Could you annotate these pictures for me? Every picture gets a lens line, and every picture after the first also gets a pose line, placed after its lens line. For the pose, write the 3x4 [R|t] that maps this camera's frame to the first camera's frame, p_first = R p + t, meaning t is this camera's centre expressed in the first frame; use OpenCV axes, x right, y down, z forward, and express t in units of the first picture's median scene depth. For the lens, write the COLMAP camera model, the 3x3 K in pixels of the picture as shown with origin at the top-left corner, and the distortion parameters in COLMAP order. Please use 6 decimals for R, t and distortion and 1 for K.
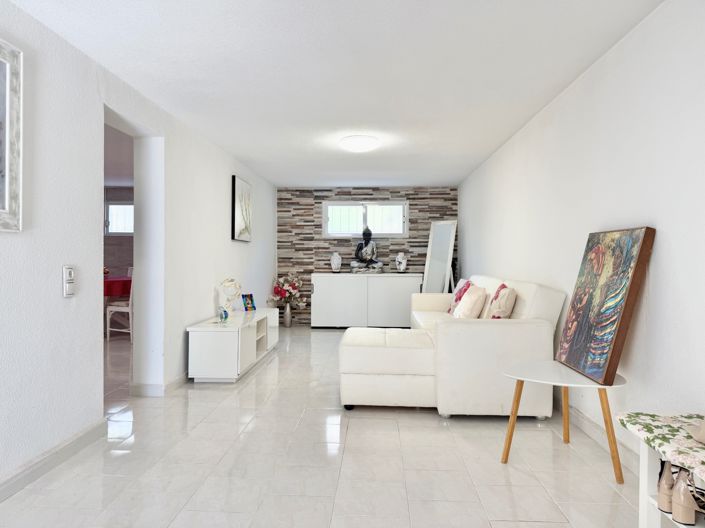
lens RADIAL K [[495.6, 0, 352.5], [0, 495.6, 264.0], [0, 0, 1]] dist [0.123989, -0.154041]
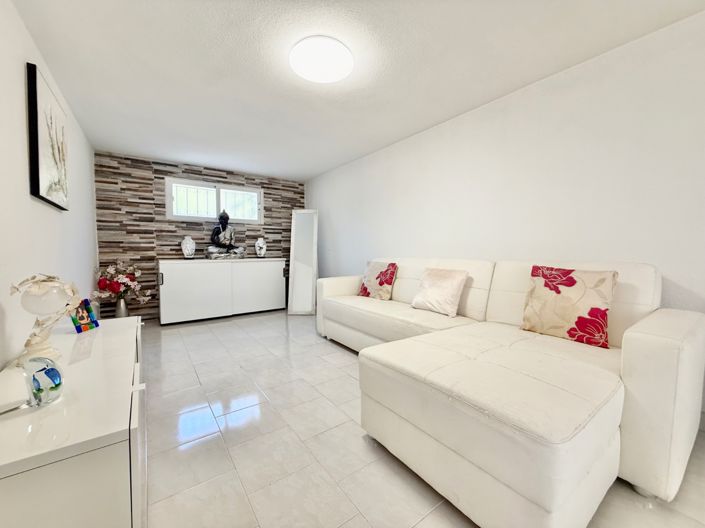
lens RADIAL K [[282.0, 0, 350.7], [0, 282.0, 264.7], [0, 0, 1]] dist [-0.000360, -0.000067]
pose [[0.778799, -0.035020, 0.626295, -0.126152], [0.007864, 0.998907, 0.046076, 0.006702], [-0.627224, -0.030958, 0.778224, 0.425399]]
